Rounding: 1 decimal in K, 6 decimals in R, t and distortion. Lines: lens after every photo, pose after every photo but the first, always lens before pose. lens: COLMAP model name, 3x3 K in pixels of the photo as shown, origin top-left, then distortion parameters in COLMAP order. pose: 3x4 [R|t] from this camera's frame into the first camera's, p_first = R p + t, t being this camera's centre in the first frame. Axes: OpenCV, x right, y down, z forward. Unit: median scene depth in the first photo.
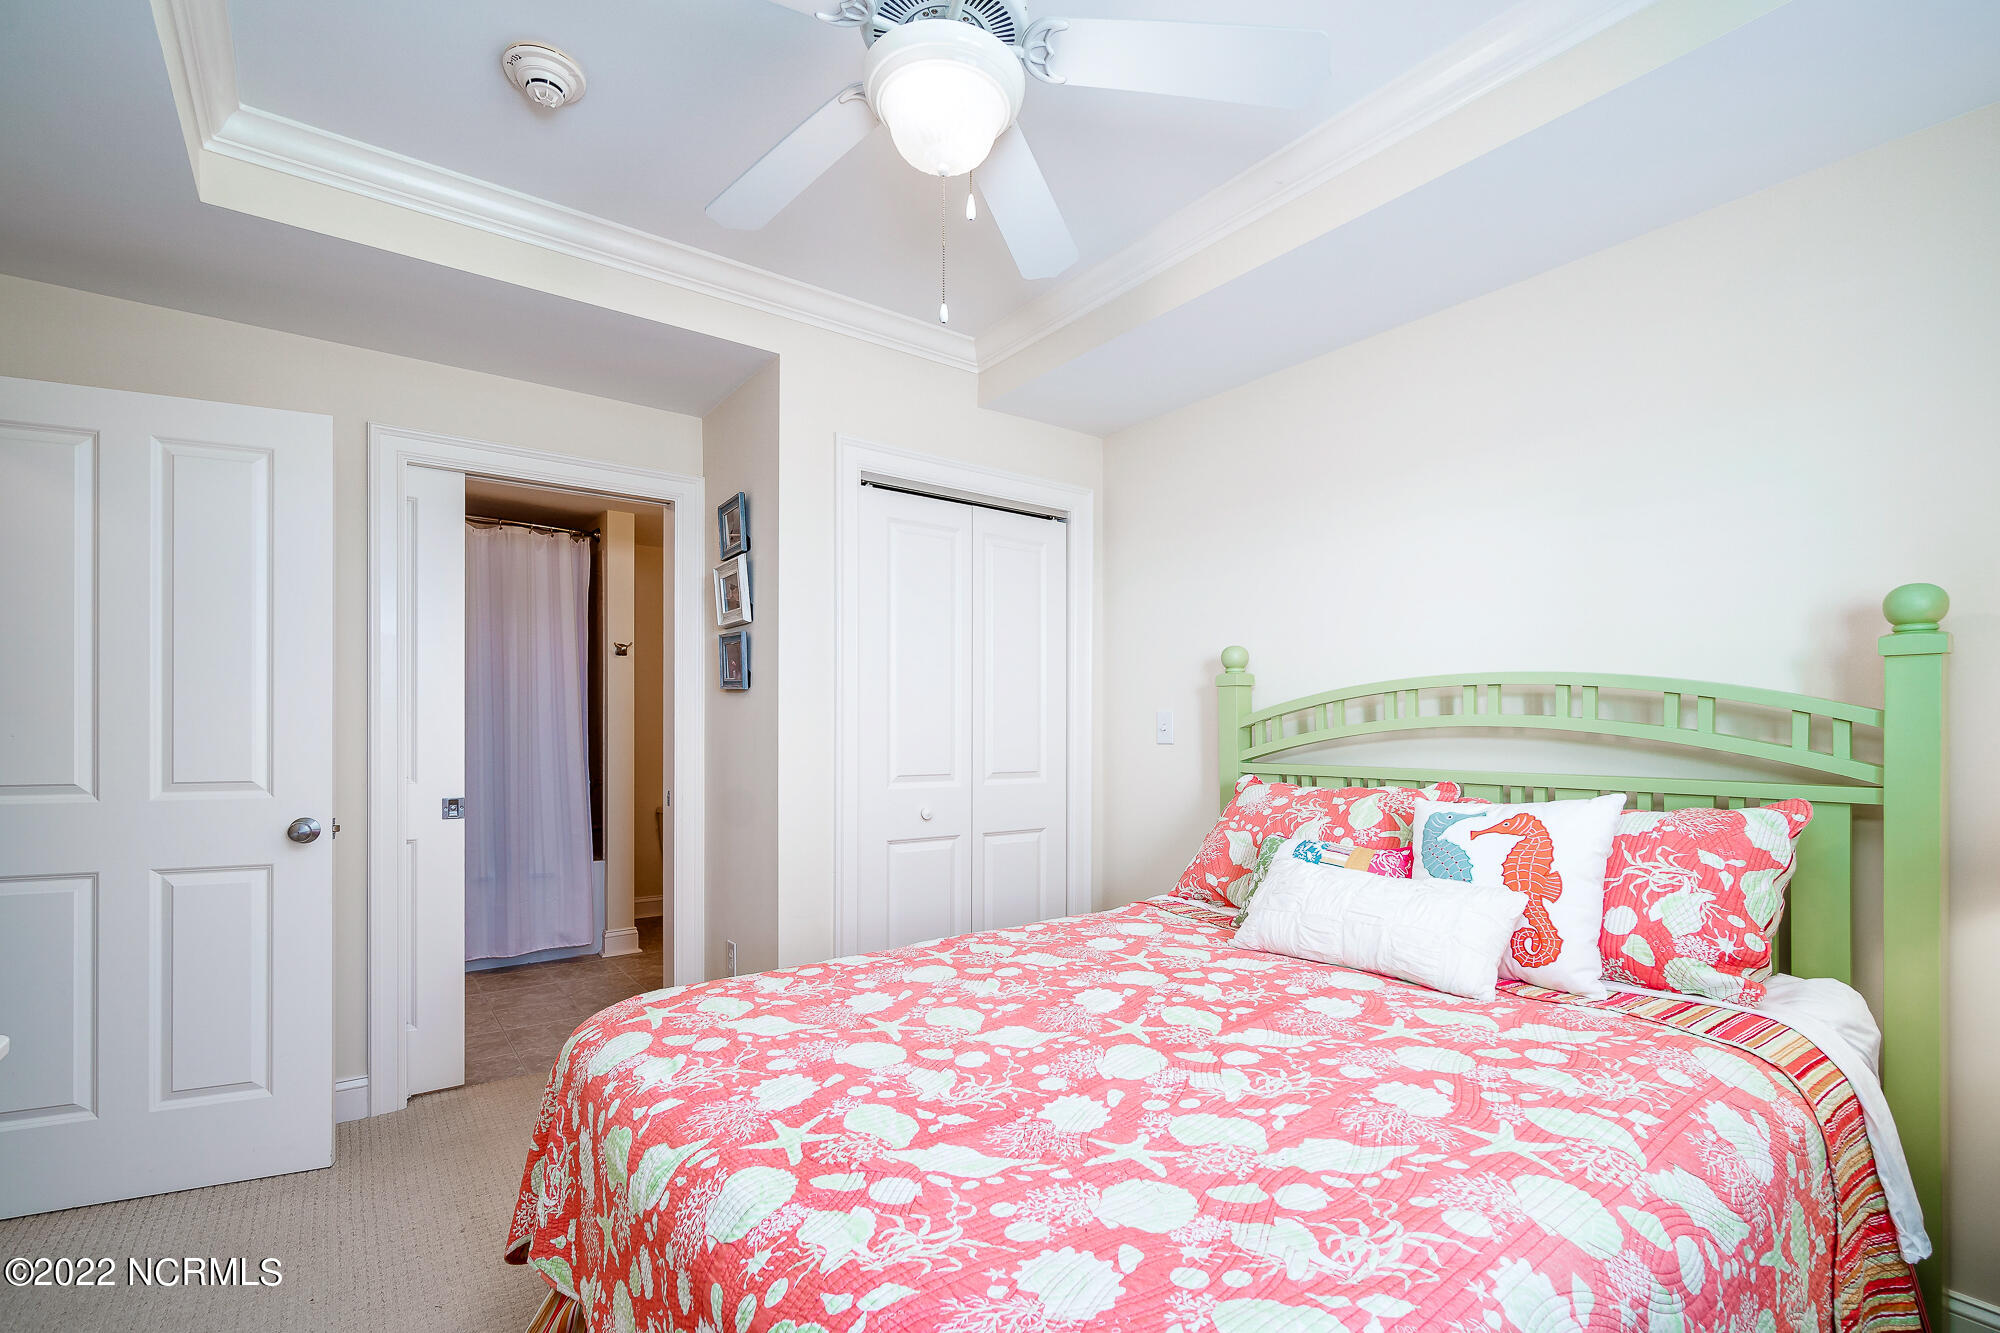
lens RADIAL K [[886.0, 0, 1002.5], [0, 886.0, 727.6], [0, 0, 1]] dist [0.000462, 0.000119]
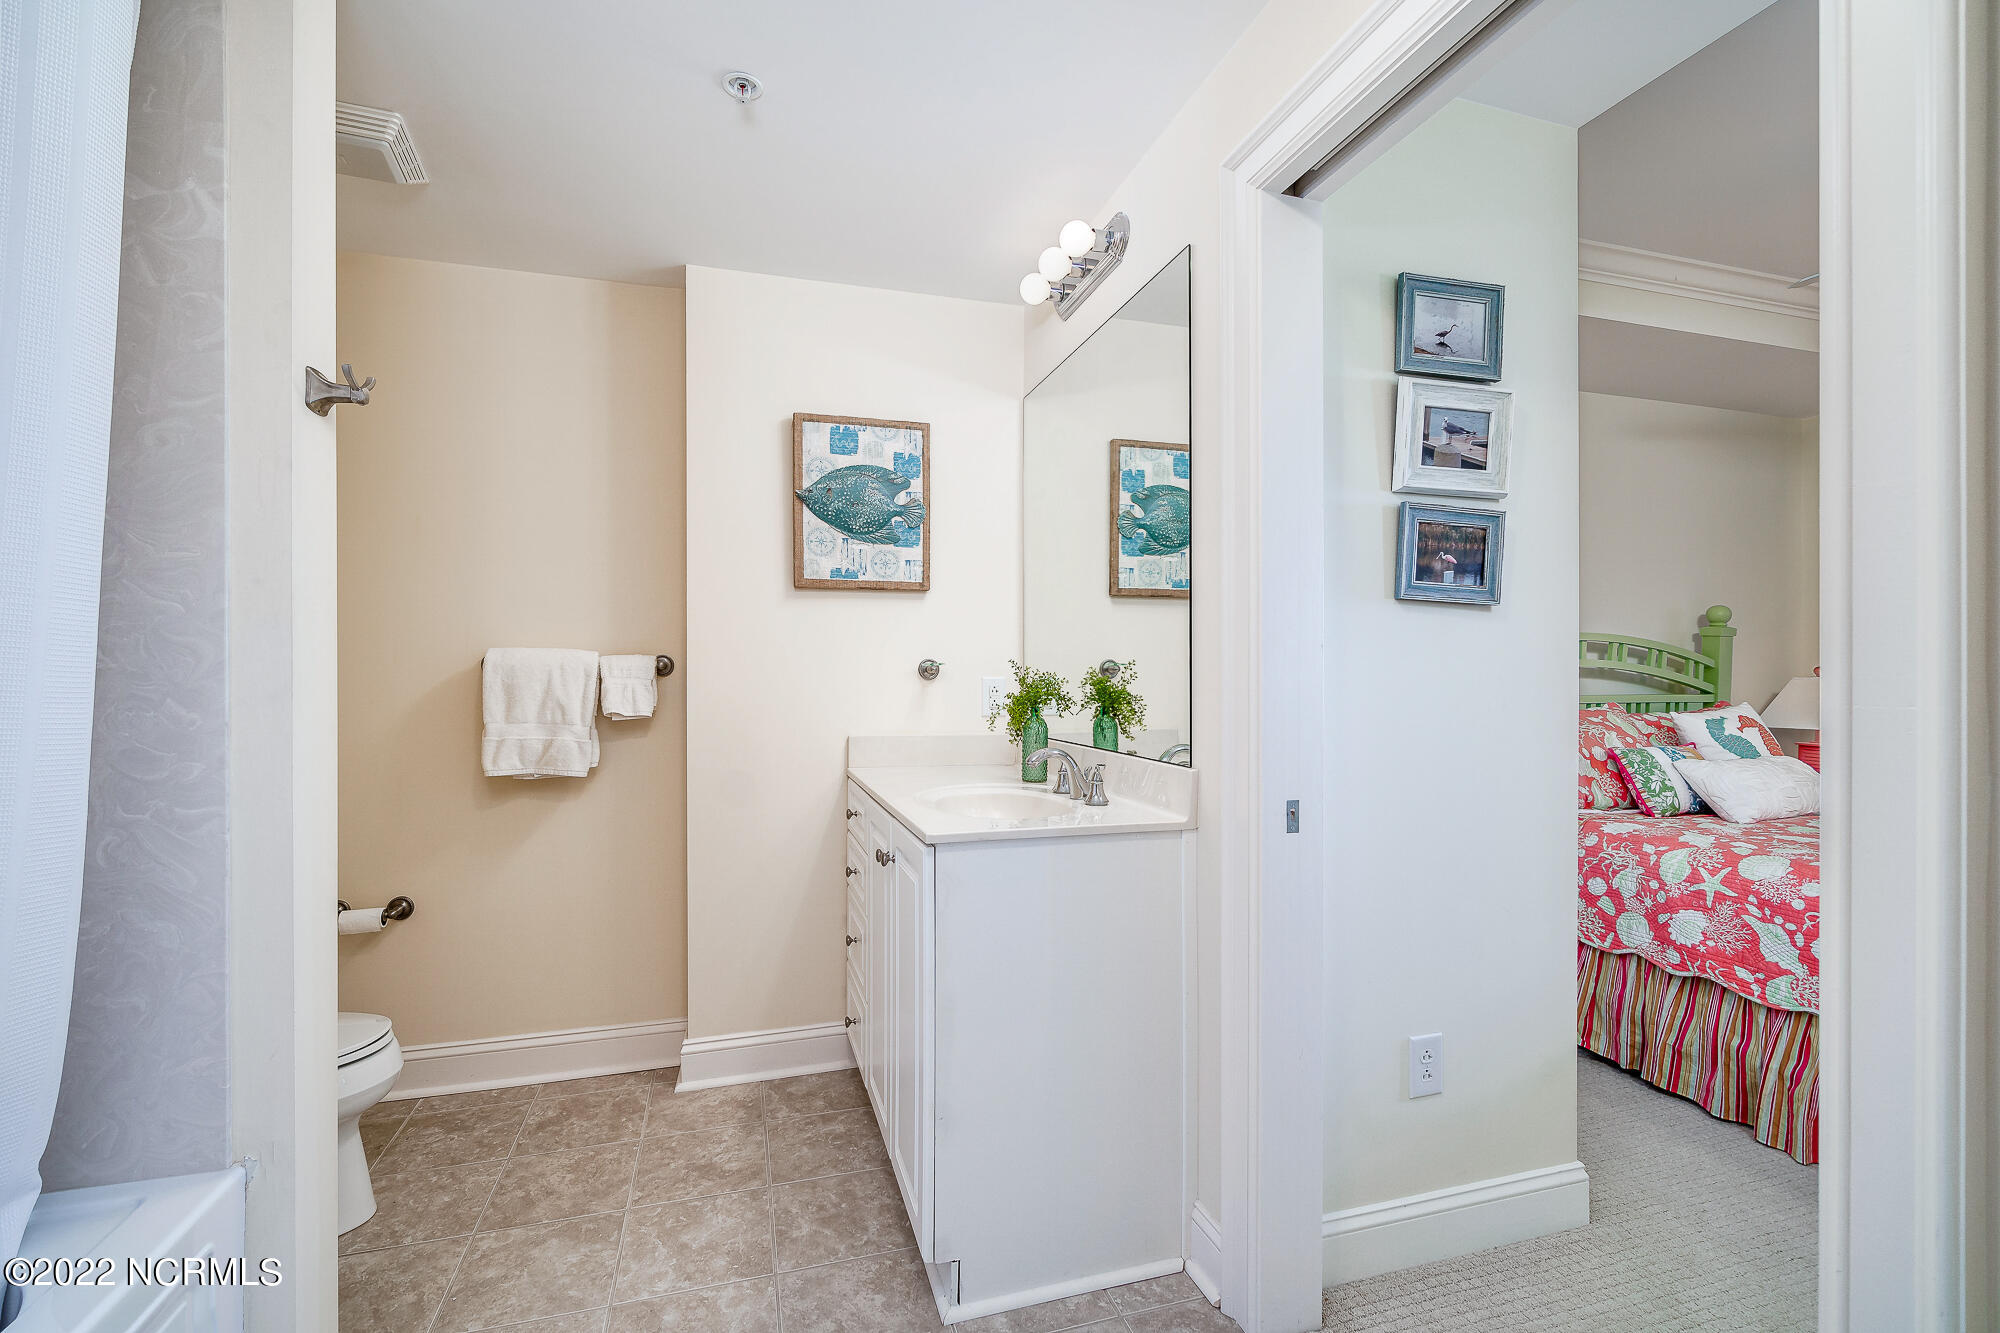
lens RADIAL K [[861.5, 0, 994.7], [0, 861.5, 667.9], [0, 0, 1]] dist [-0.003258, 0.000008]
pose [[0.343469, -0.003195, 0.939158, -1.968707], [0.000831, 0.999995, 0.003098, -0.008087], [-0.939163, -0.000283, 0.343470, 2.268643]]
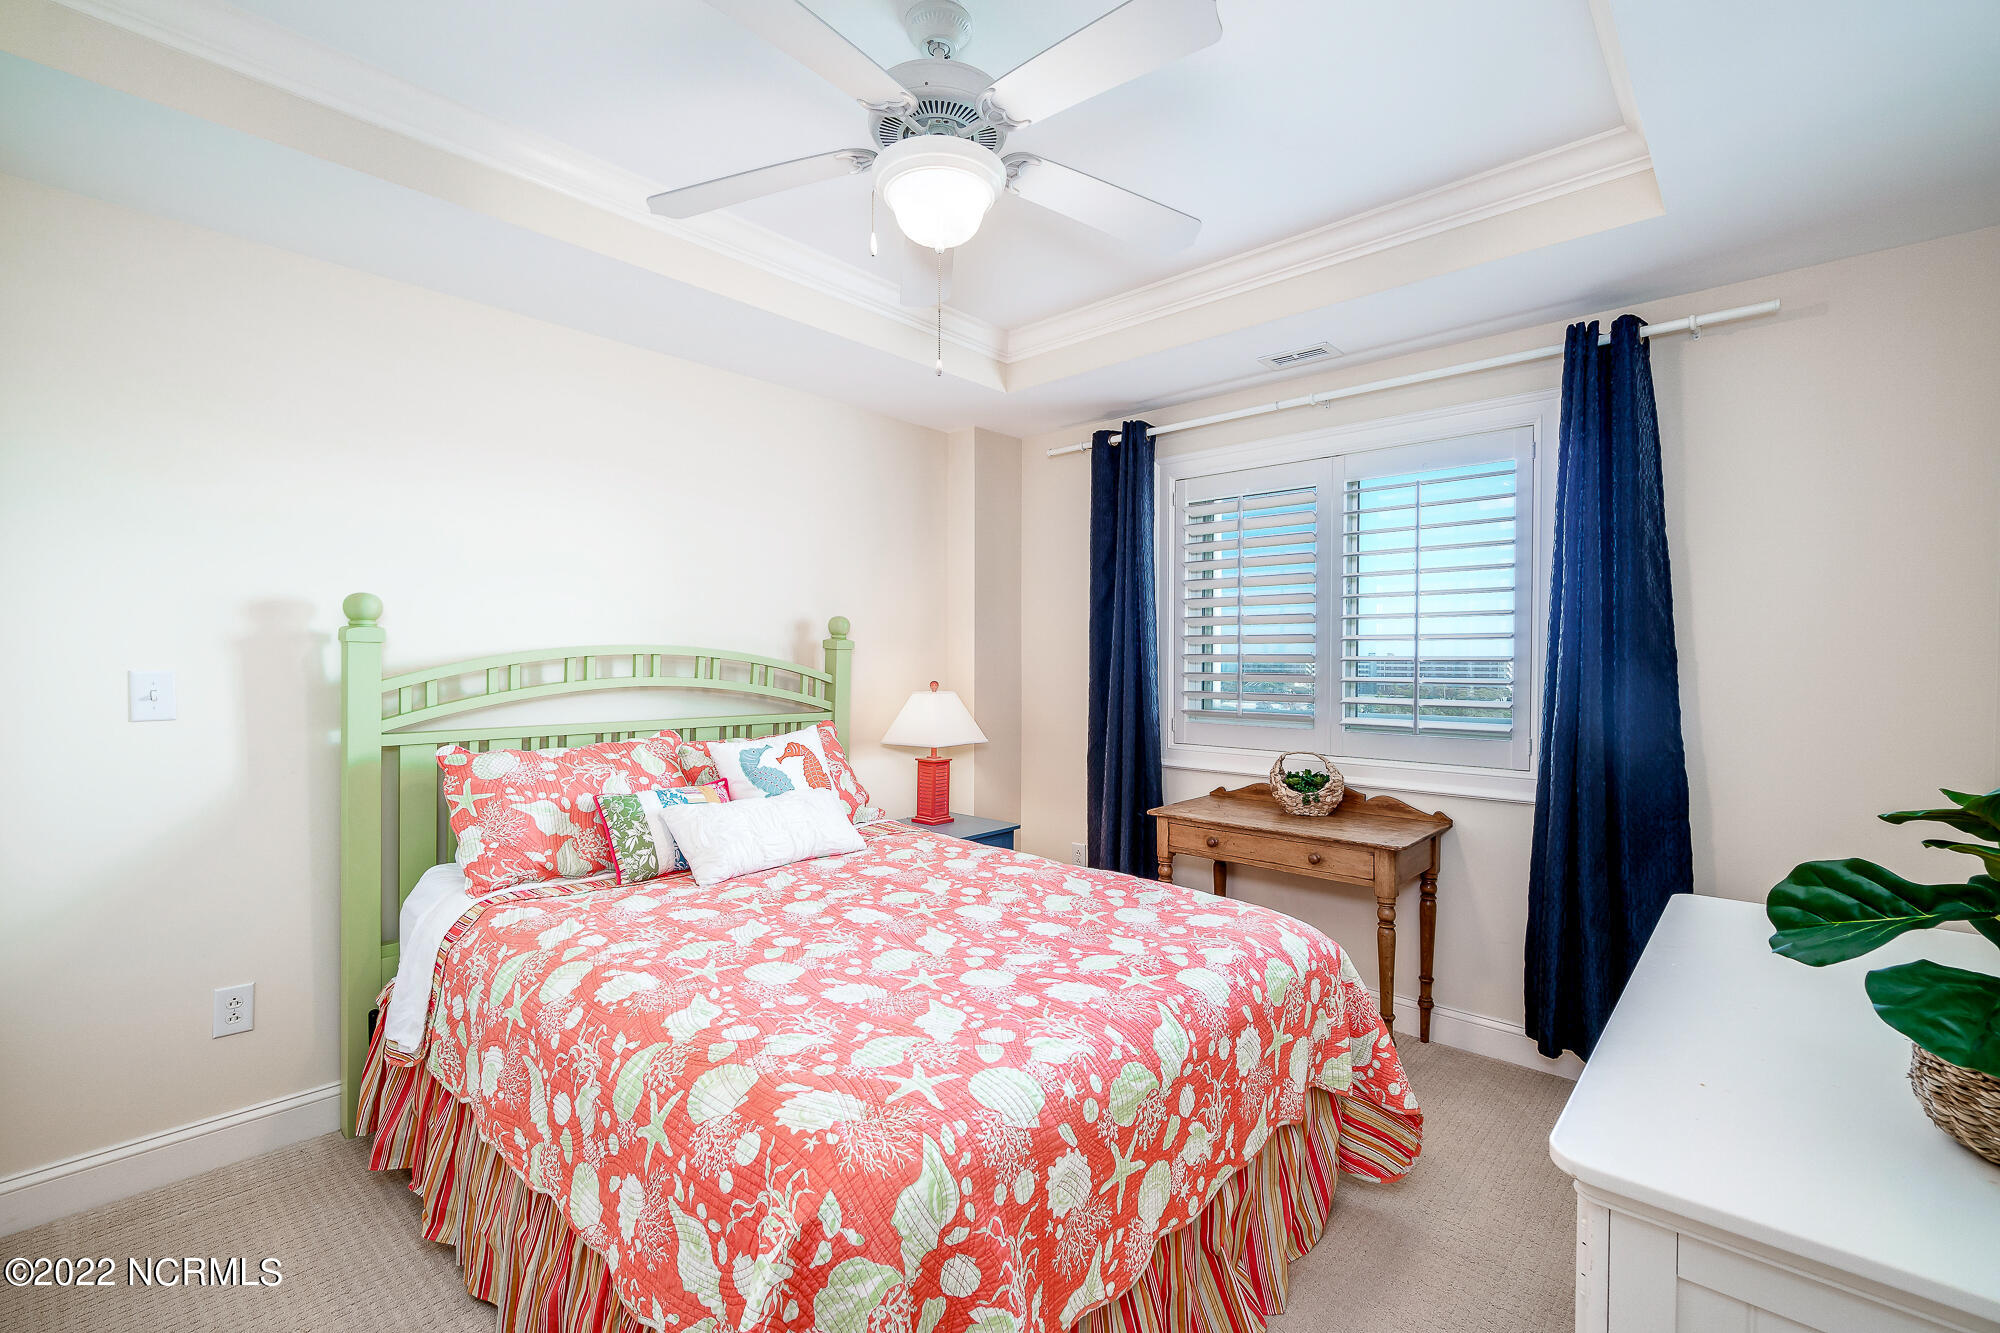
lens RADIAL K [[861.5, 0, 994.7], [0, 861.5, 667.9], [0, 0, 1]] dist [-0.003258, 0.000008]
pose [[-0.177137, -0.012476, 0.984107, -1.246060], [-0.006579, 0.999912, 0.011492, -0.071998], [-0.984164, -0.004439, -0.177204, 1.135026]]
